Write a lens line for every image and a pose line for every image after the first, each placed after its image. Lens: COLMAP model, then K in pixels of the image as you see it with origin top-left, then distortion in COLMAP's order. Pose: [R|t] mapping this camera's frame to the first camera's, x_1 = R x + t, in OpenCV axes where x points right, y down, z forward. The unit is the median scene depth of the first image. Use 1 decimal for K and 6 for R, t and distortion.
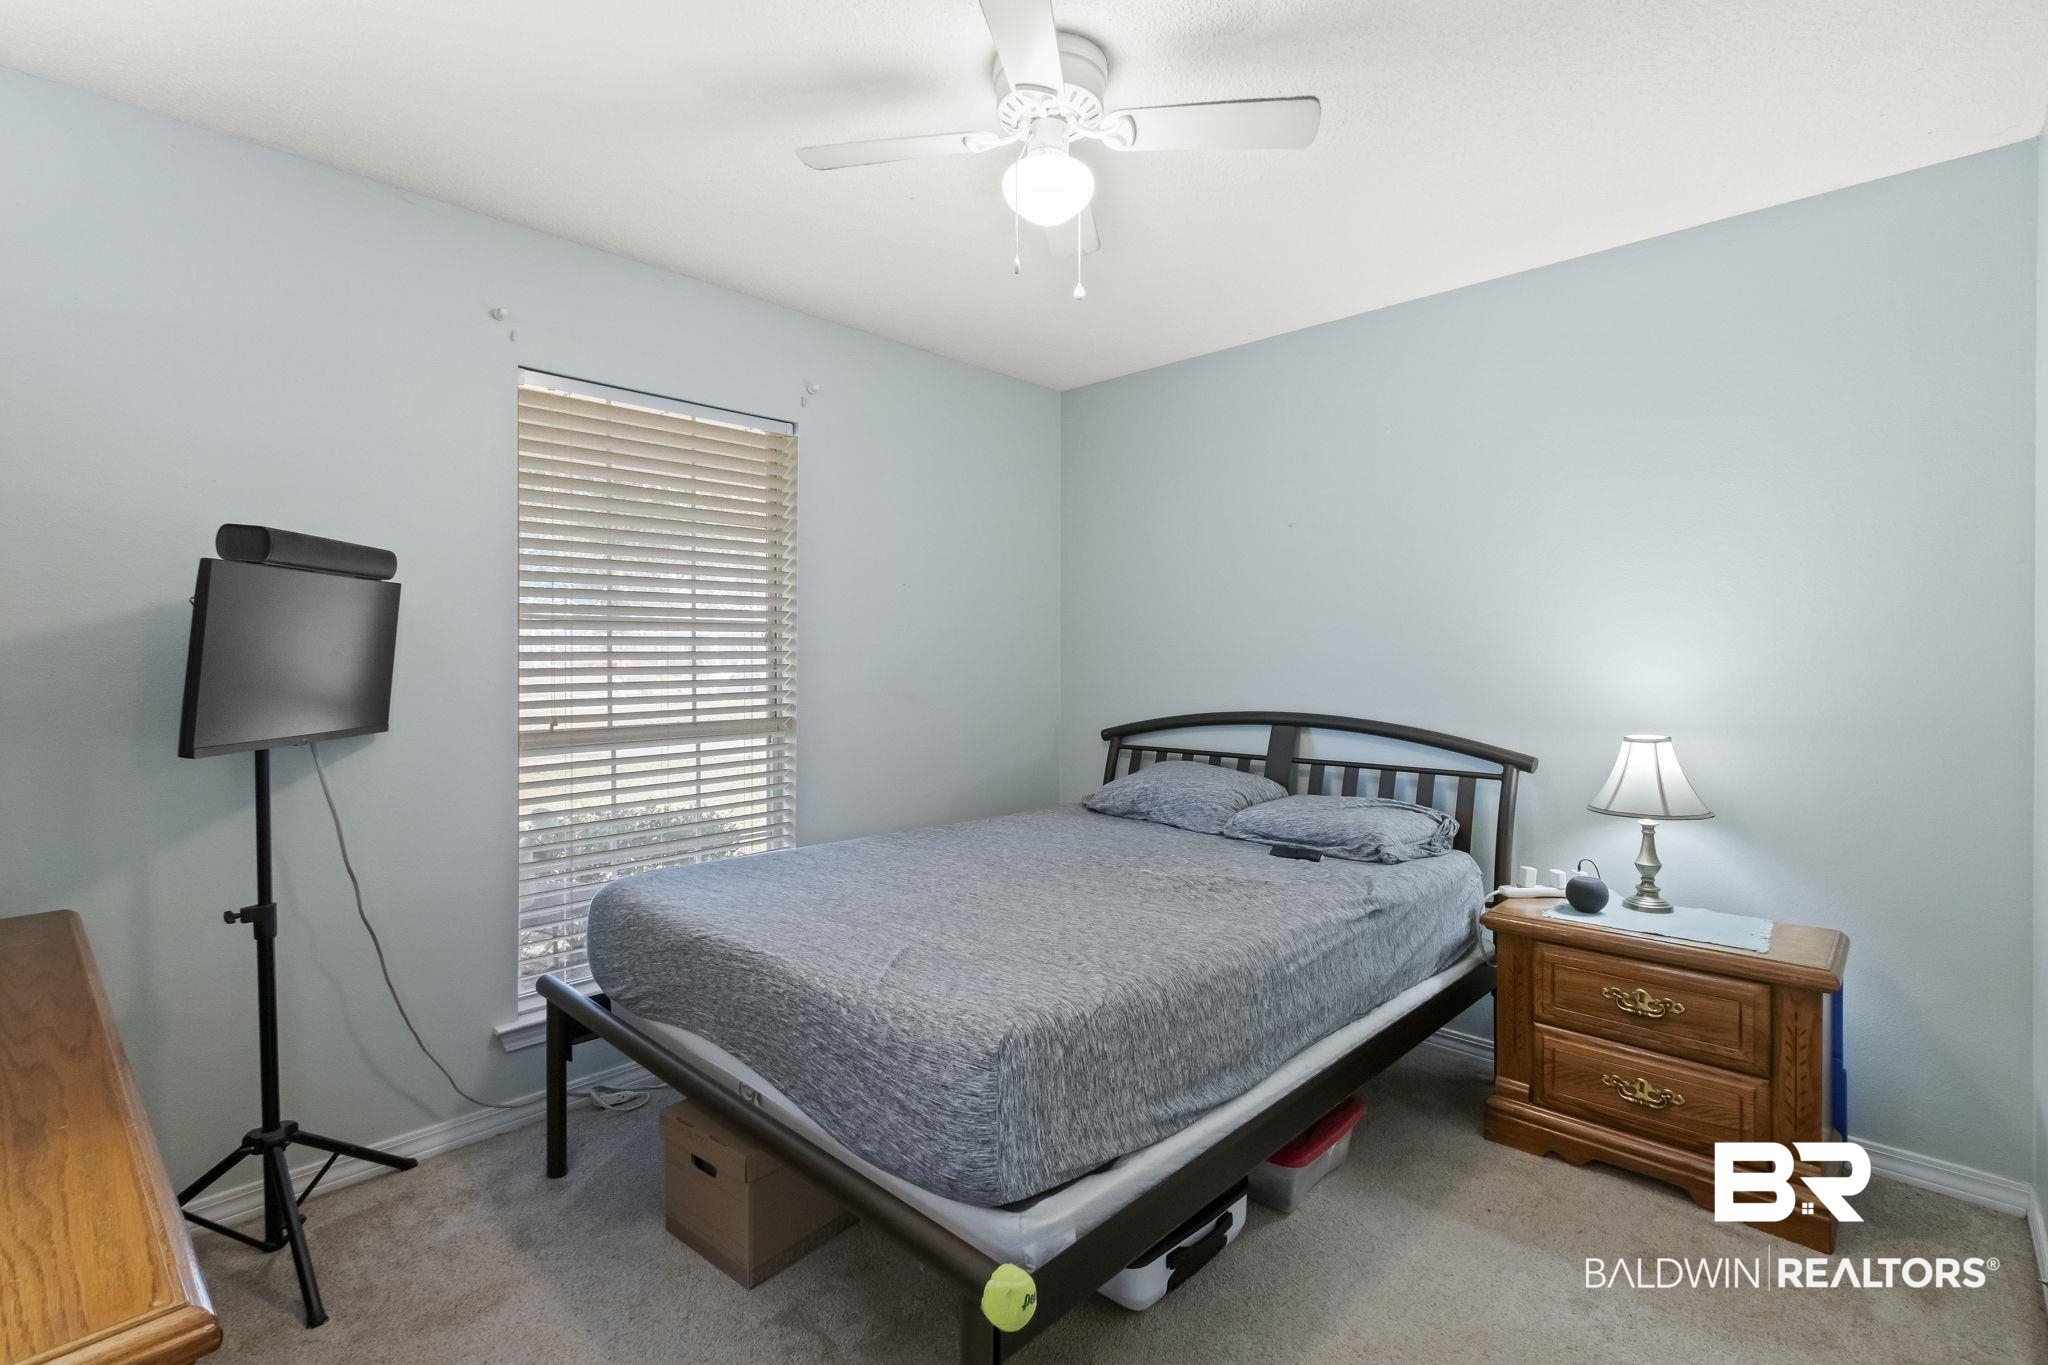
lens RADIAL K [[937.5, 0, 1025.1], [0, 937.5, 664.3], [0, 0, 1]] dist [-0.002406, -0.001458]
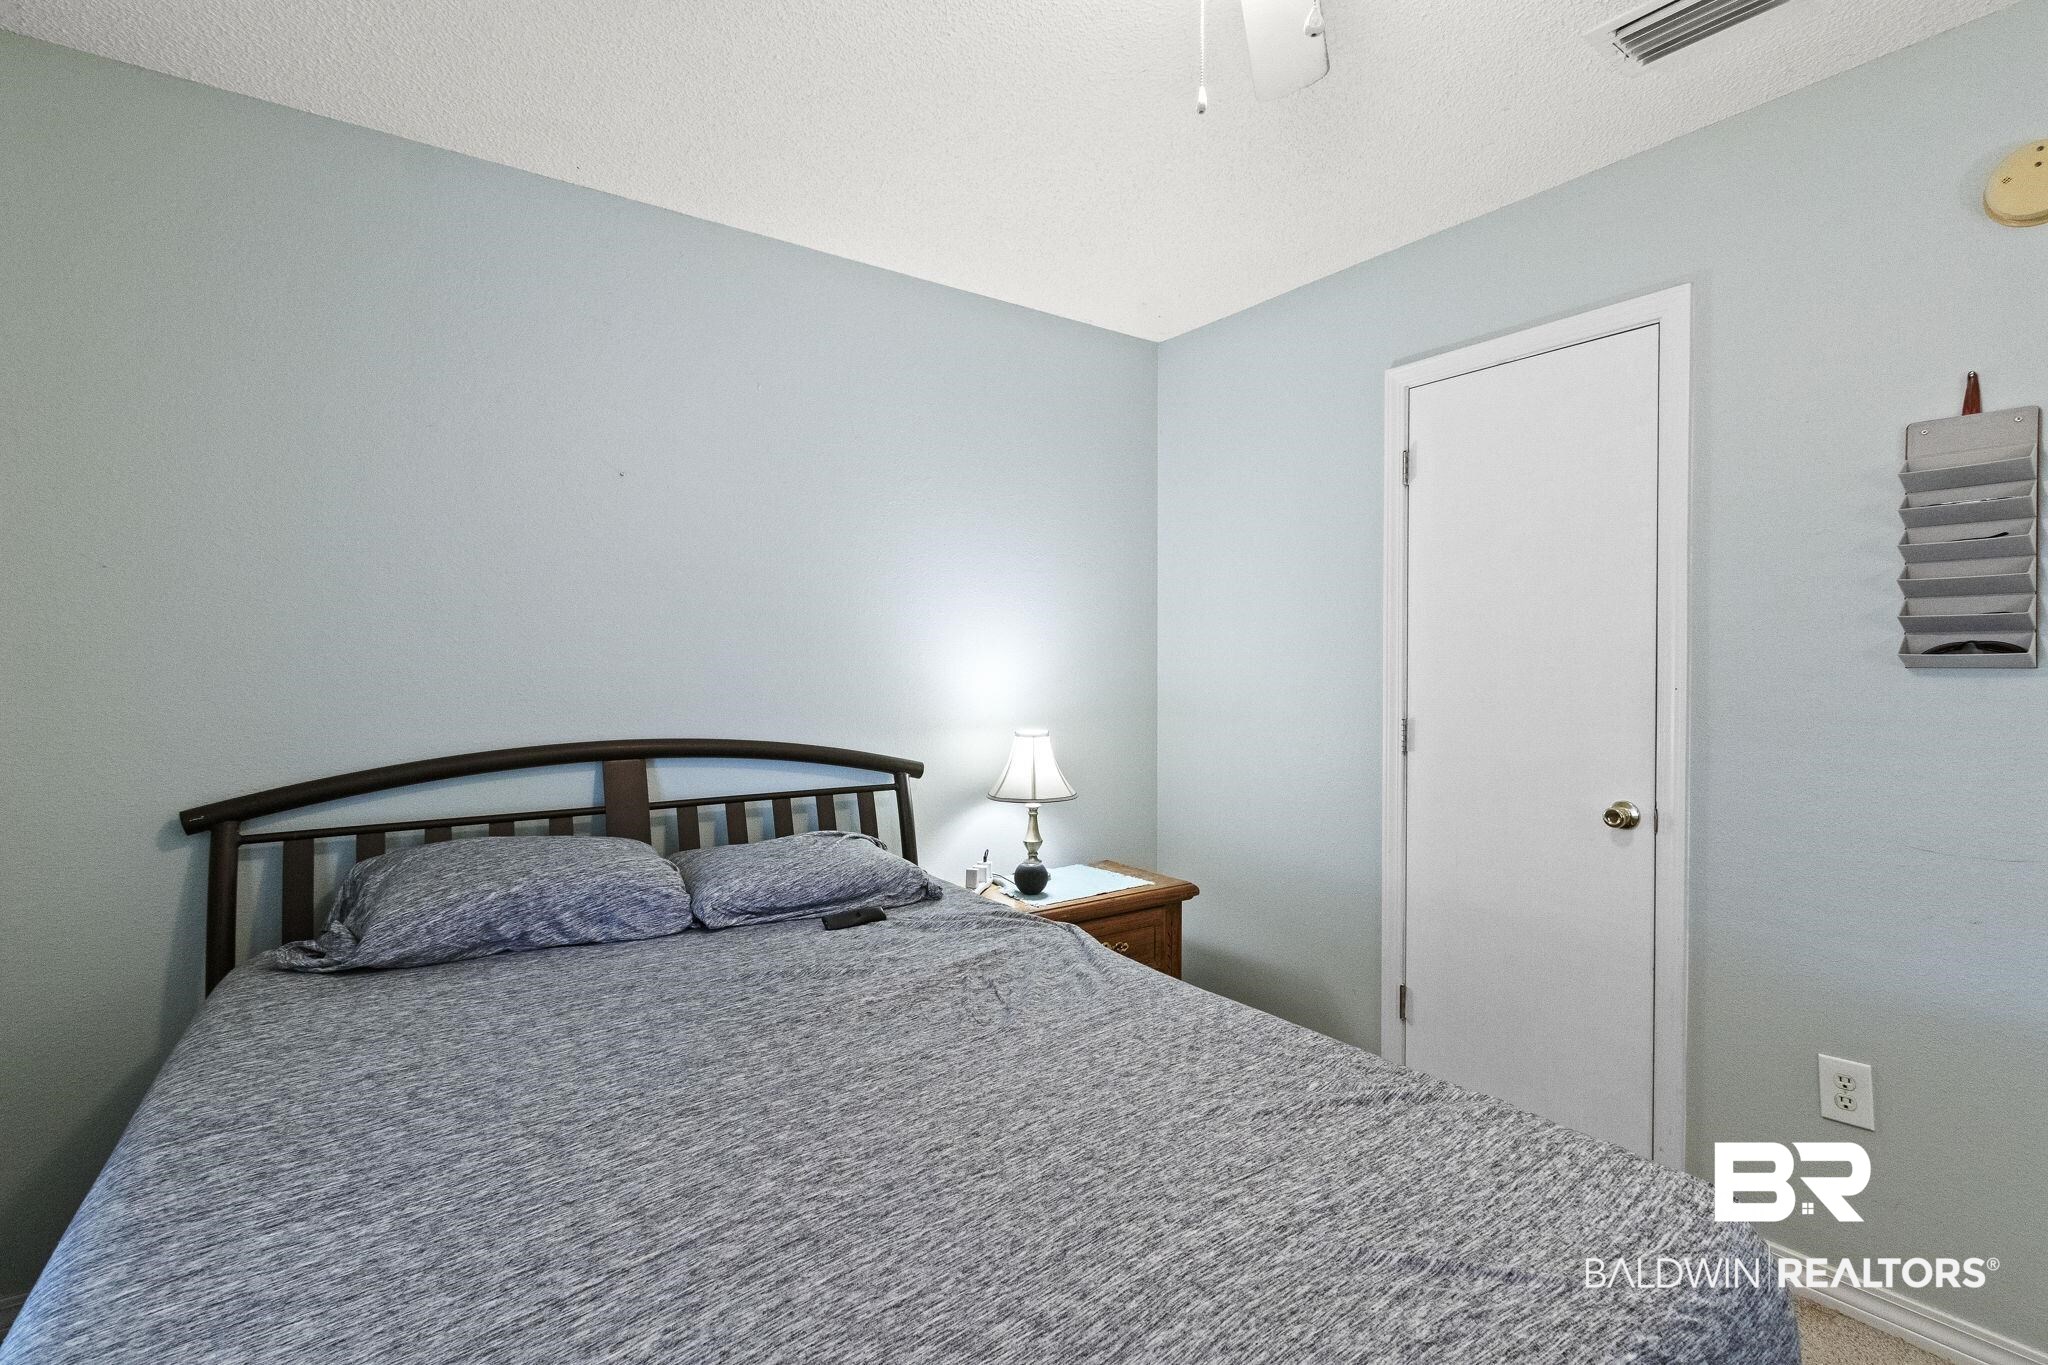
lens RADIAL K [[937.5, 0, 1025.1], [0, 937.5, 664.3], [0, 0, 1]] dist [-0.002406, -0.001458]
pose [[0.206048, -0.000769, 0.978542, -0.392987], [0.006323, 0.999980, -0.000546, -0.003294], [-0.978521, 0.006299, 0.206049, 0.645453]]
